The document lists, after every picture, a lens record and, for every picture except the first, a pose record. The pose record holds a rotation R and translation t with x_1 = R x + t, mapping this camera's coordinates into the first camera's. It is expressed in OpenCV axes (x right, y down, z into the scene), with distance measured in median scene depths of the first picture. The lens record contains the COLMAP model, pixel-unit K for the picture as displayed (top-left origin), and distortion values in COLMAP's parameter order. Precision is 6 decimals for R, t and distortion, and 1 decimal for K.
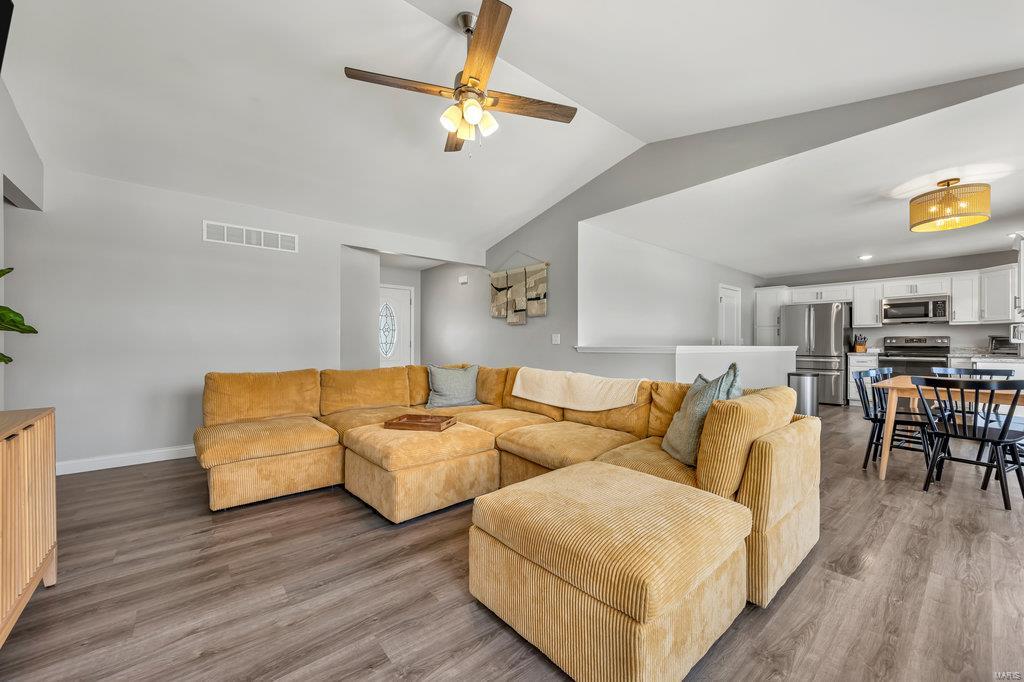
lens RADIAL K [[393.1, 0, 508.2], [0, 393.1, 342.9], [0, 0, 1]] dist [0.008159, -0.000911]
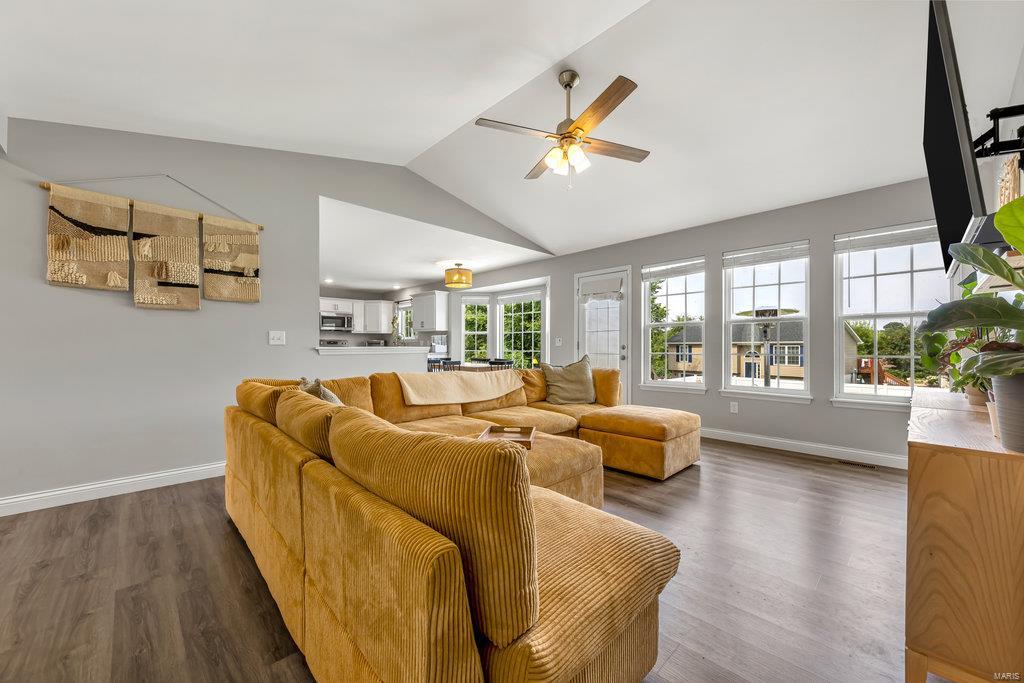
lens RADIAL K [[393.1, 0, 514.9], [0, 393.1, 344.5], [0, 0, 1]] dist [0.008159, -0.000911]
pose [[-0.087357, 0.003142, 0.996172, -0.479137], [-0.006479, 0.999972, -0.003722, 0.001797], [-0.996156, -0.006780, -0.087335, 0.472765]]
